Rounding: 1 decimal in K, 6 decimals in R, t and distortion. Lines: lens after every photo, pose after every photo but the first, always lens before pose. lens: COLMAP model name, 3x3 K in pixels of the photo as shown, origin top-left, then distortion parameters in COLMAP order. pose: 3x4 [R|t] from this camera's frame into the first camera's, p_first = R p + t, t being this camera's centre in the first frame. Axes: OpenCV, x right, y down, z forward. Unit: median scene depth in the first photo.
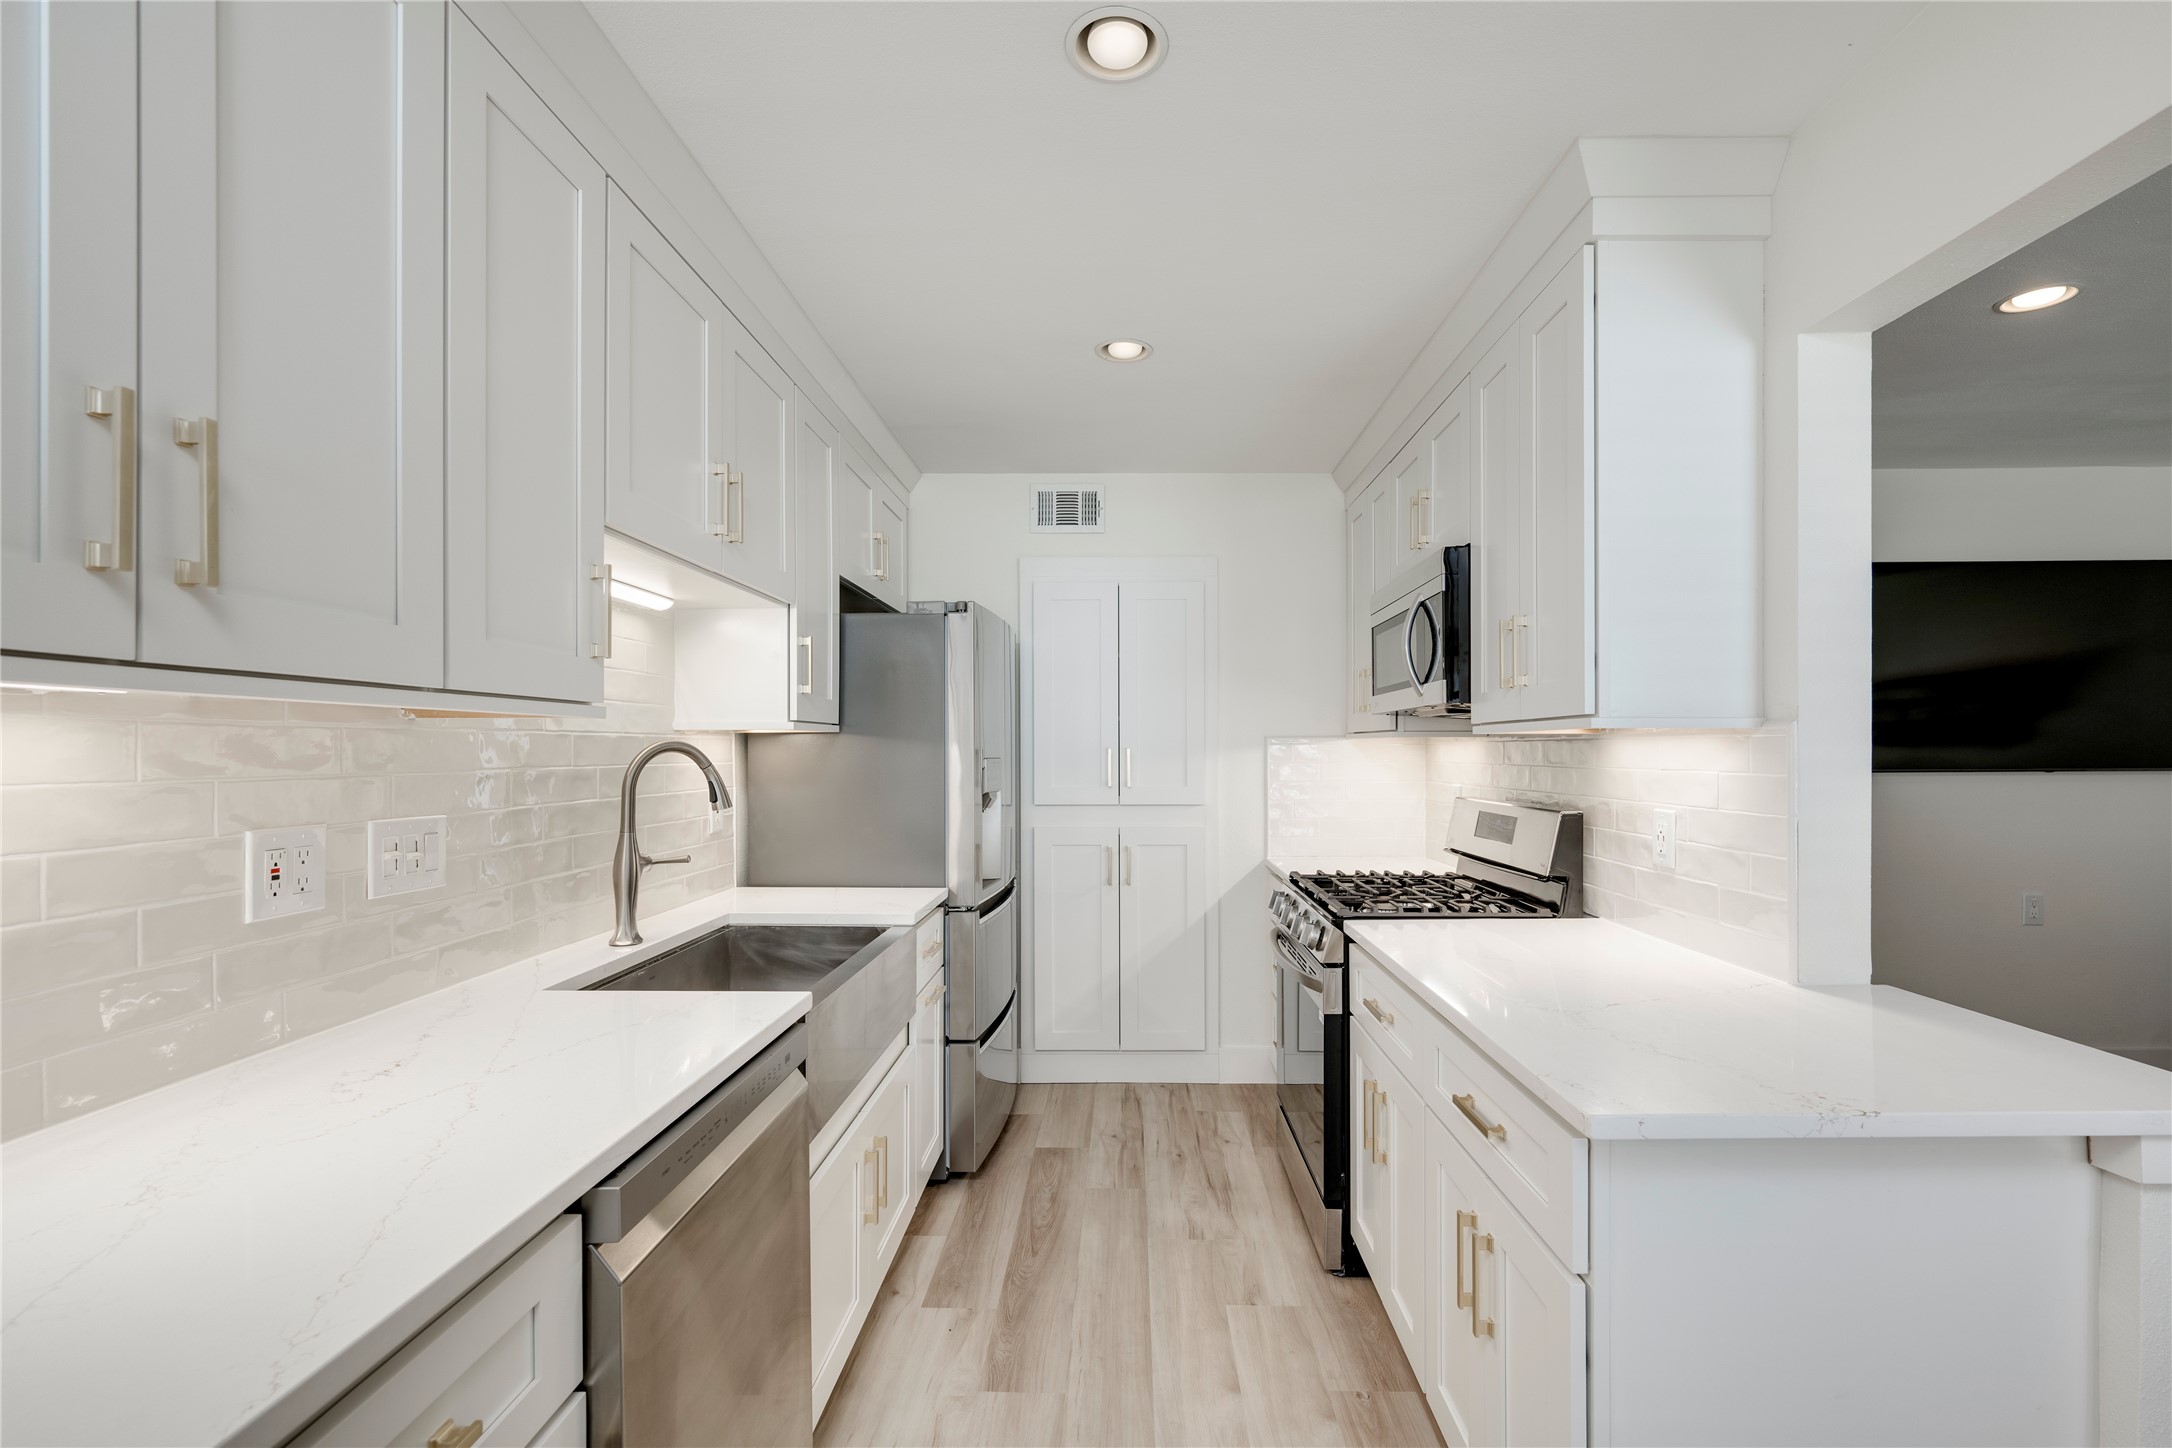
lens RADIAL K [[951.2, 0, 1115.8], [0, 951.2, 749.9], [0, 0, 1]] dist [-0.000870, 0.000119]
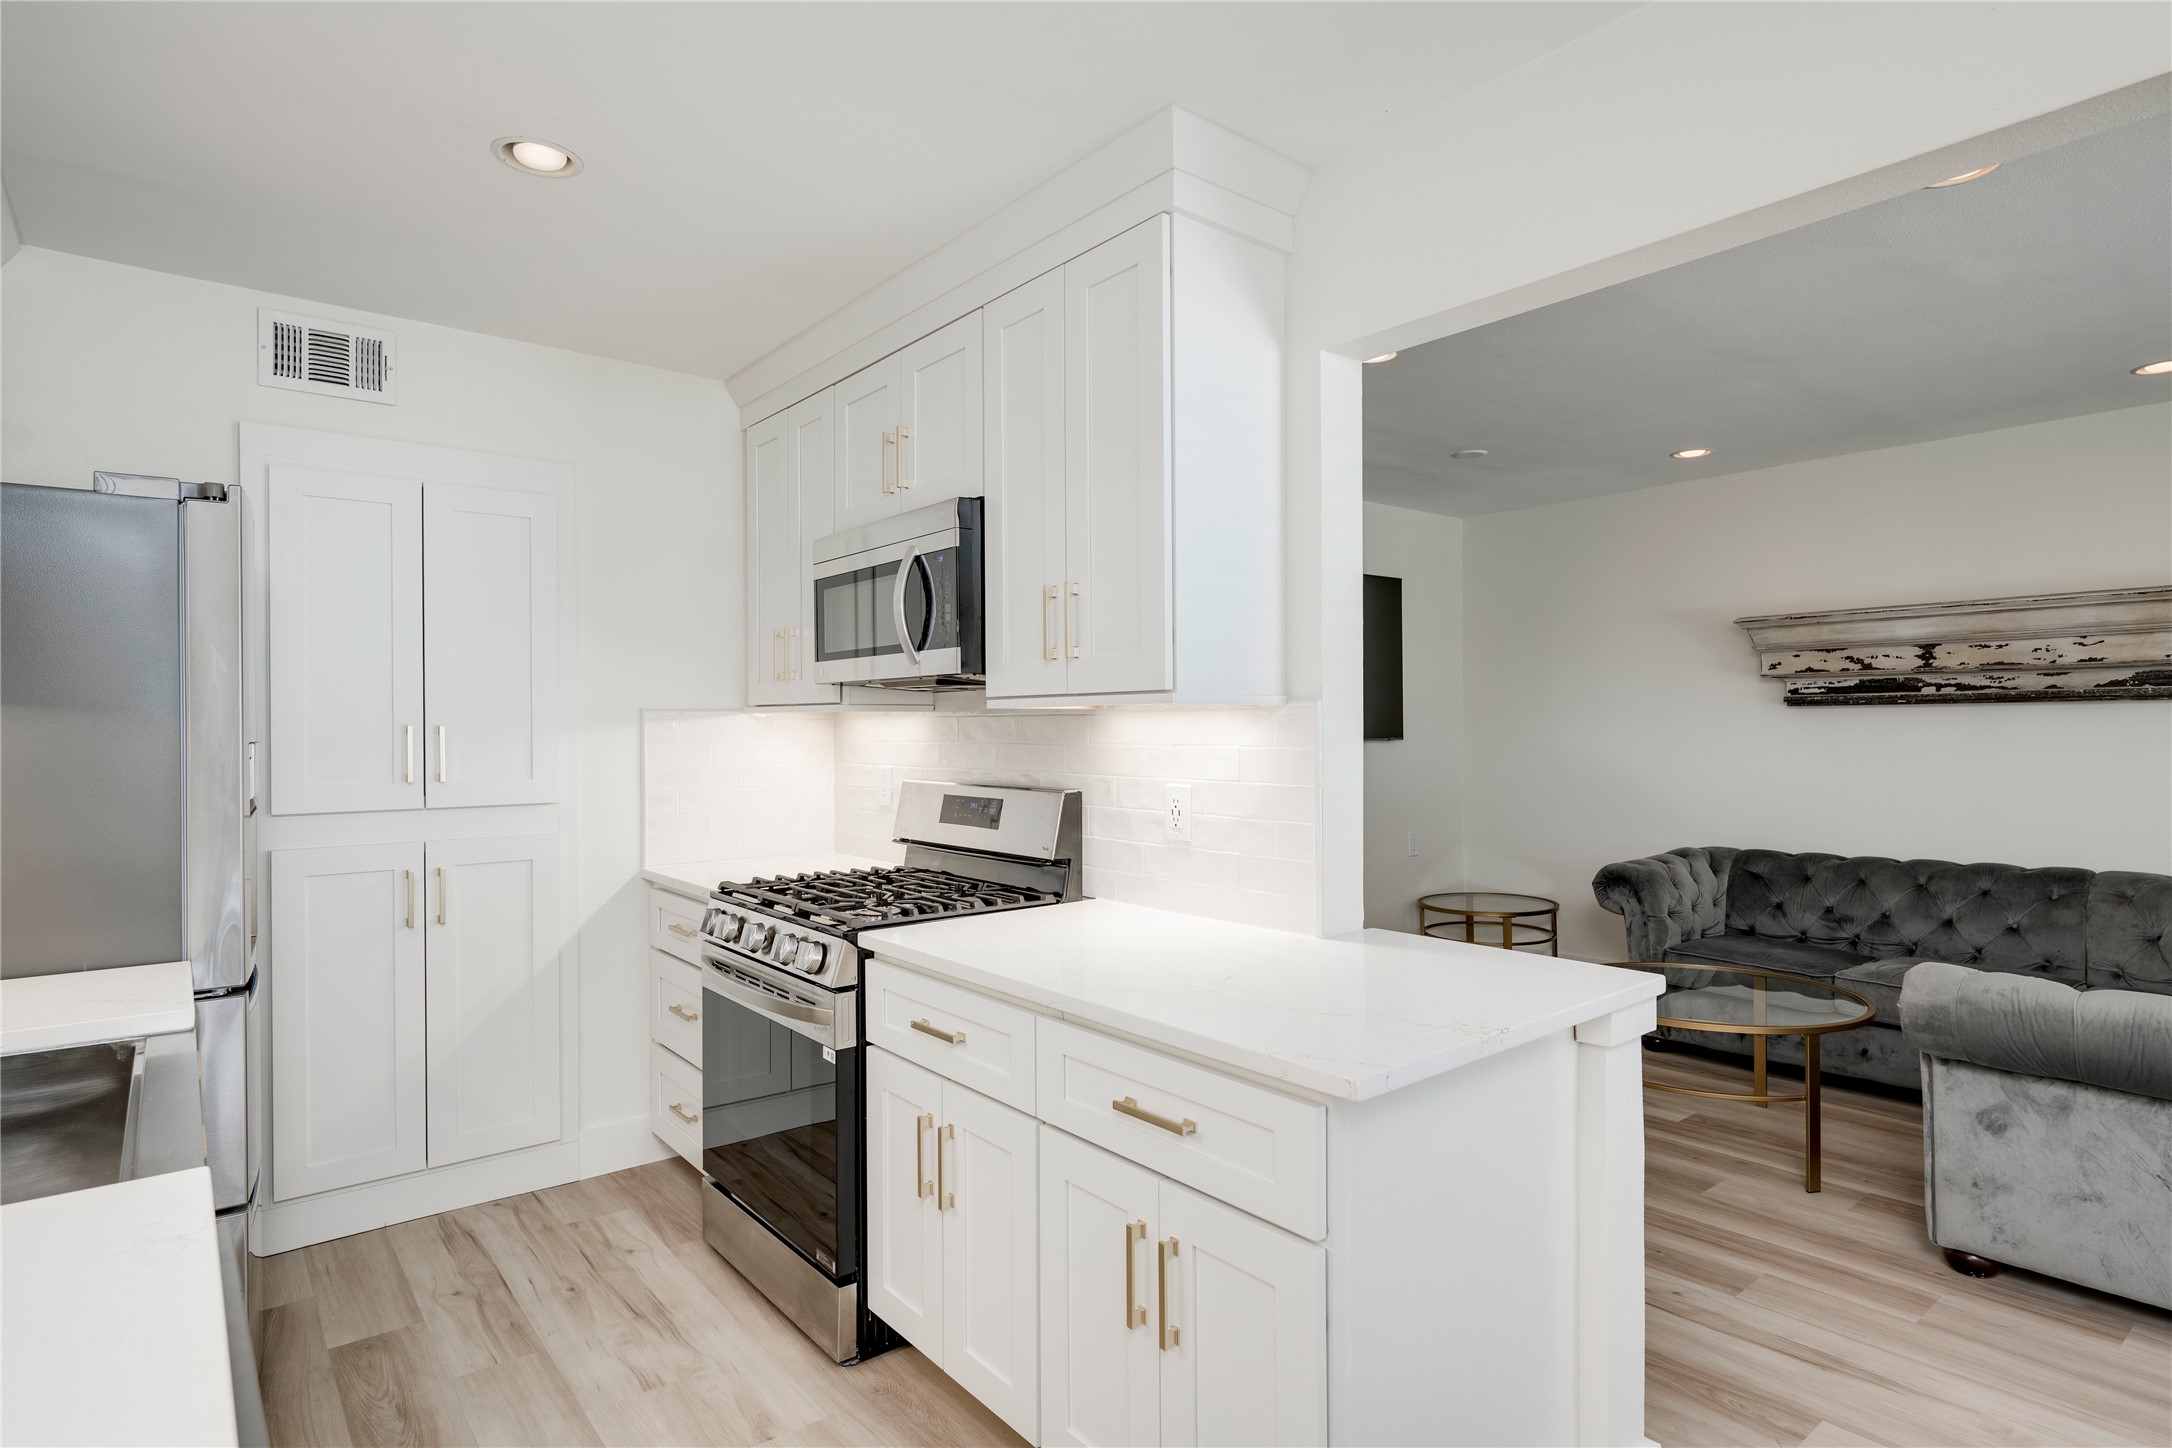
lens RADIAL K [[1138.6, 0, 1091.6], [0, 1138.6, 722.9], [0, 0, 1]] dist [-0.001290, -0.000344]
pose [[0.768064, -0.001898, 0.640371, -0.211567], [0.003517, 0.999993, -0.001254, -0.001185], [-0.640364, 0.003215, 0.768065, 0.095907]]
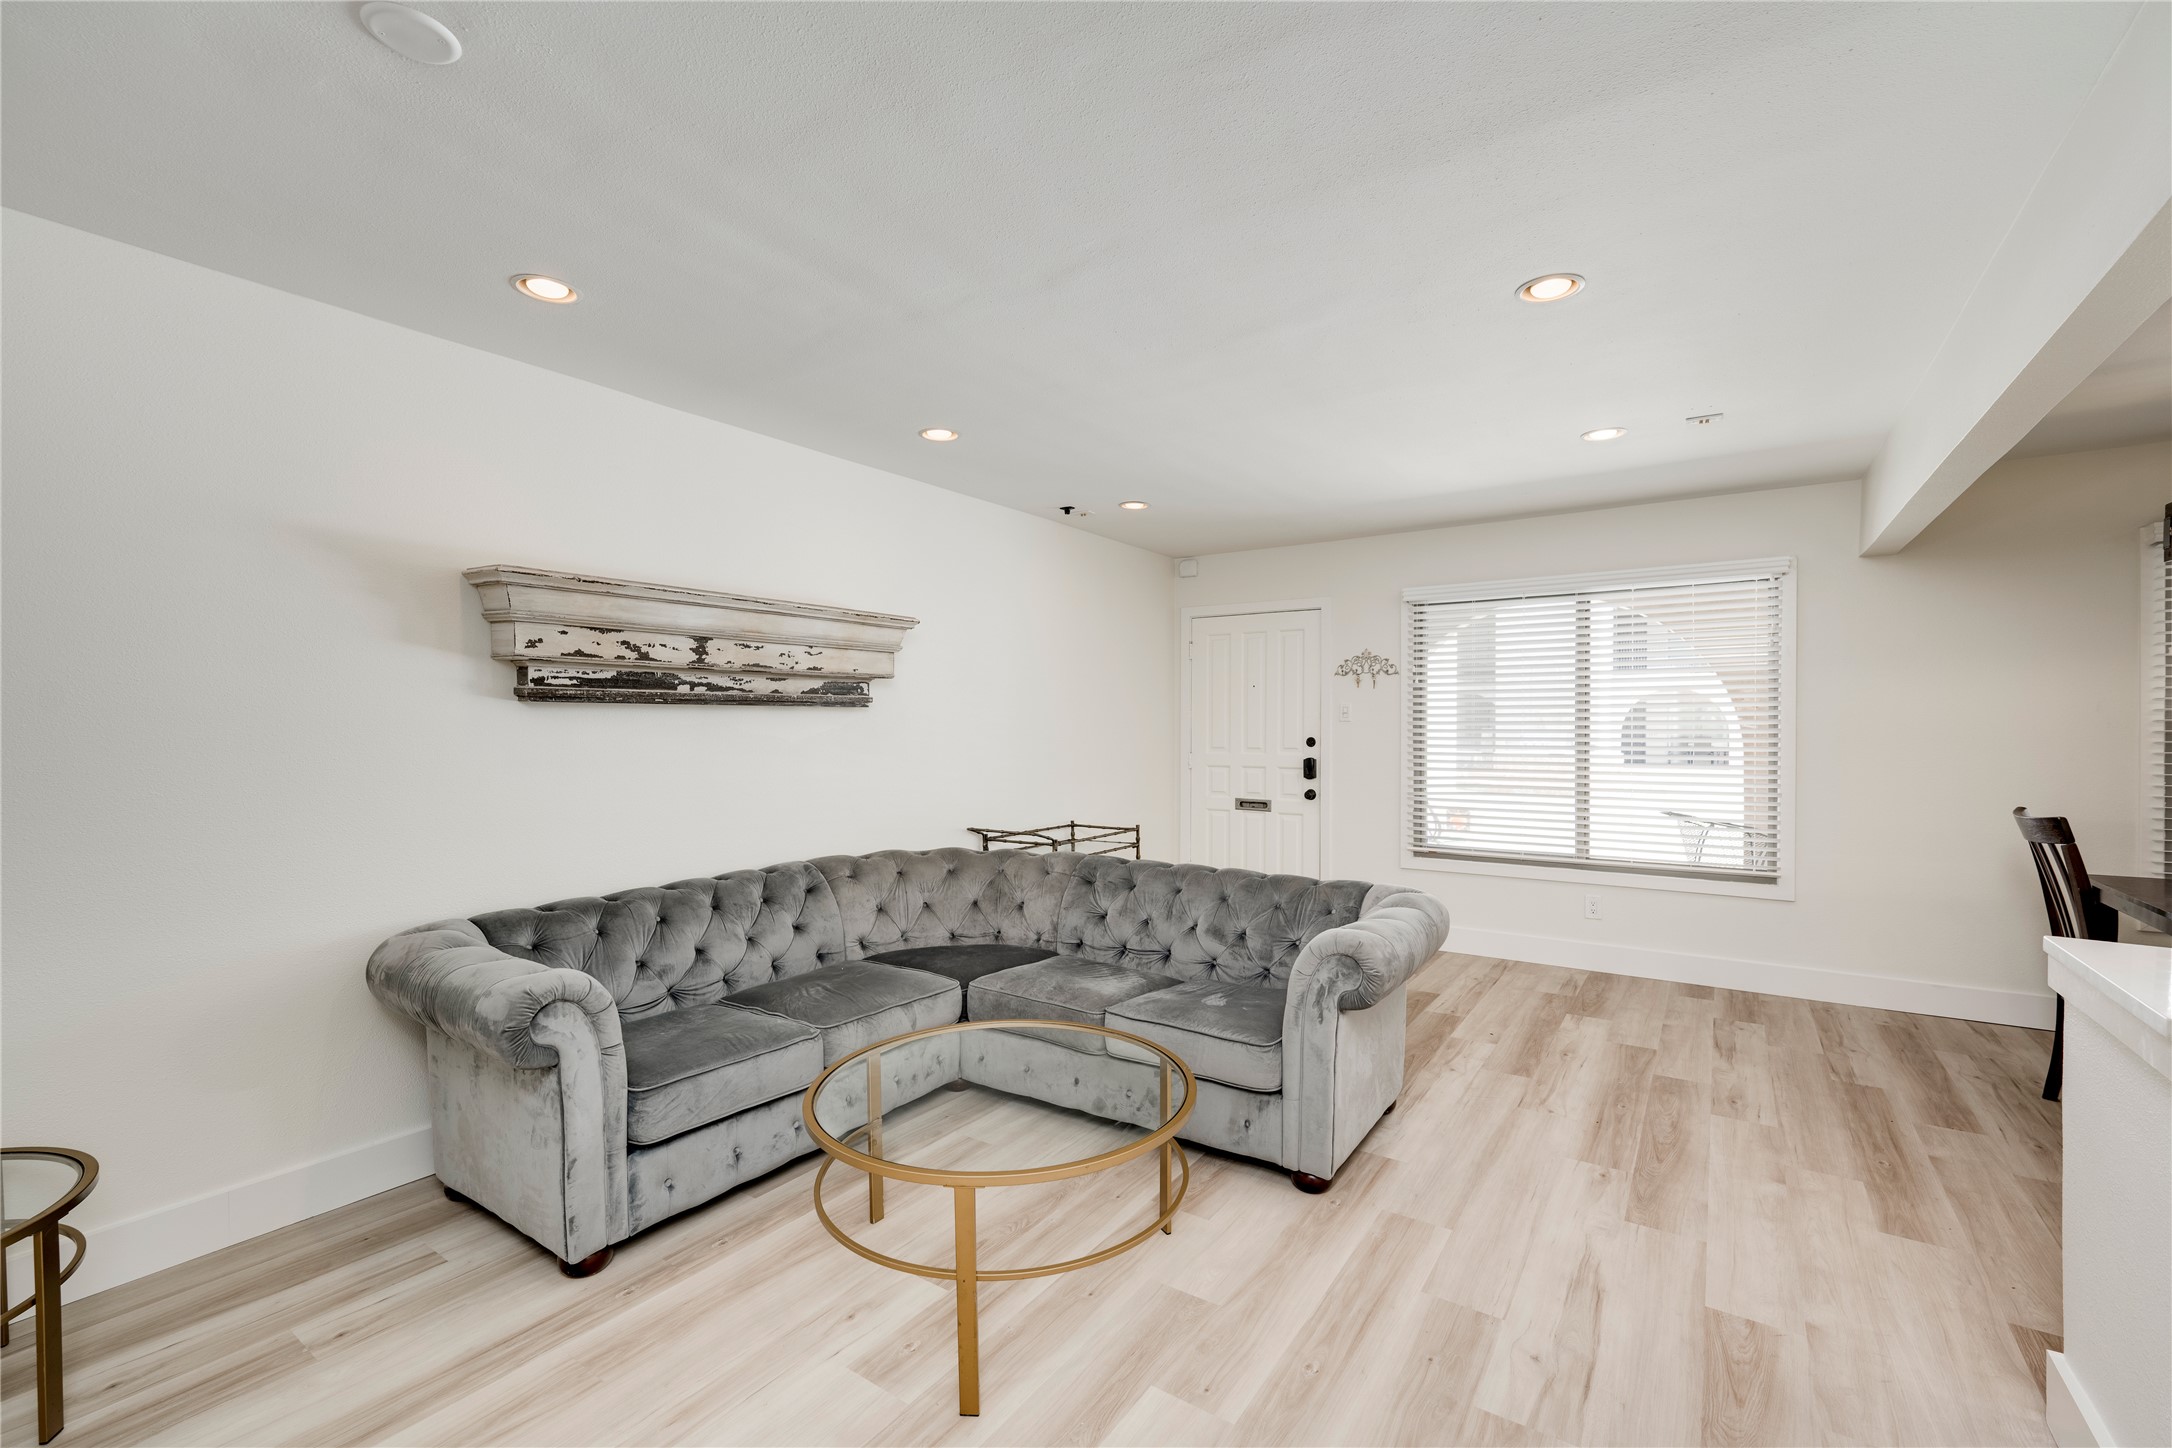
lens RADIAL K [[917.6, 0, 1094.3], [0, 917.6, 736.2], [0, 0, 1]] dist [-0.001421, 0.000215]
pose [[-0.836151, -0.001459, 0.548498, 0.705268], [0.003289, 0.999965, 0.007673, 0.007255], [-0.548490, 0.008220, -0.836117, 1.302768]]
